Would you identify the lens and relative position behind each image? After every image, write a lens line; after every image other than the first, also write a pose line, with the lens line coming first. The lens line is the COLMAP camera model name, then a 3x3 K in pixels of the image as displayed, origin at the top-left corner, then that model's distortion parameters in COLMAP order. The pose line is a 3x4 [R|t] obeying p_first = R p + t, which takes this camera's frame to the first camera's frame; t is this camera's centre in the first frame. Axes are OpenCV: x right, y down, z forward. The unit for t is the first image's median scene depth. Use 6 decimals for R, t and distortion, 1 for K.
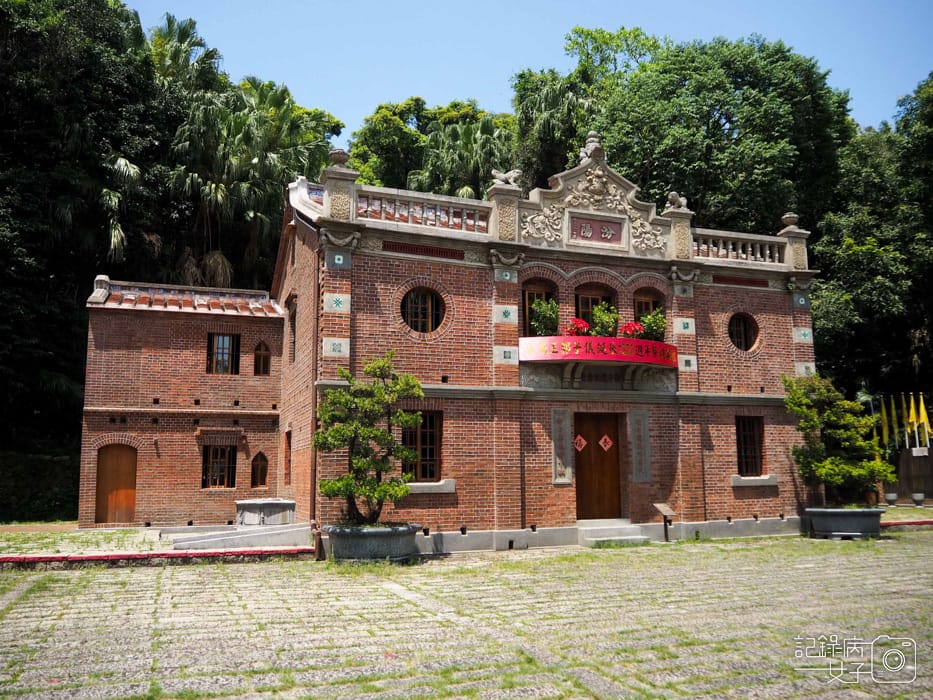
lens RADIAL K [[777.6, 0, 453.1], [0, 777.6, 354.5], [0, 0, 1]] dist [-0.047437, 0.006306]
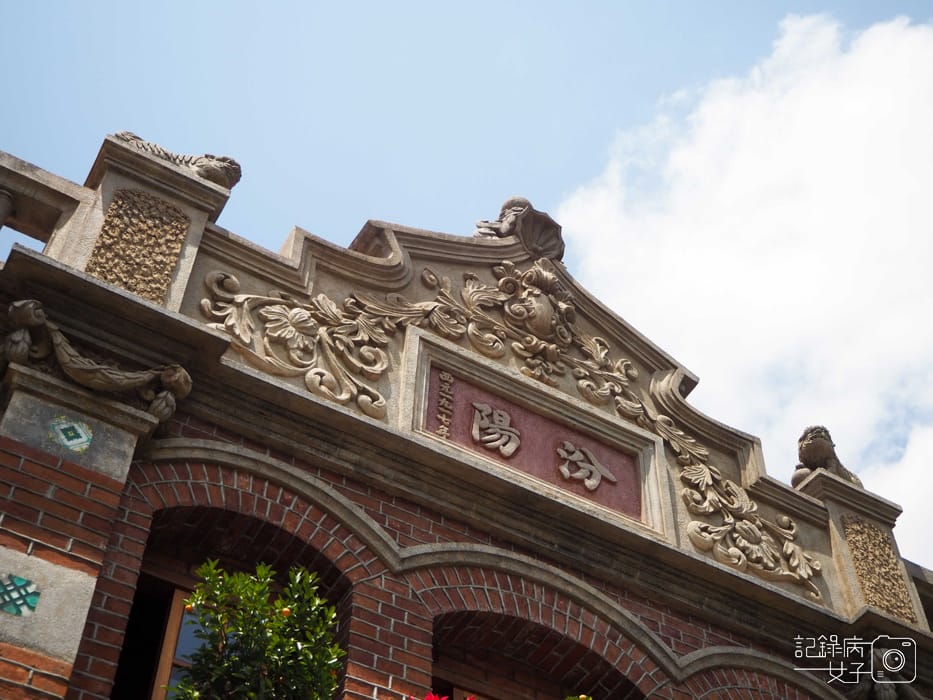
lens RADIAL K [[1332.8, 0, 443.4], [0, 1332.8, 348.6], [0, 0, 1]] dist [-0.007174, 0.009830]
pose [[0.985766, 0.136956, 0.097515, 0.113611], [-0.032810, 0.725569, -0.687367, 0.091653], [-0.164893, 0.674383, 0.719735, 0.692278]]
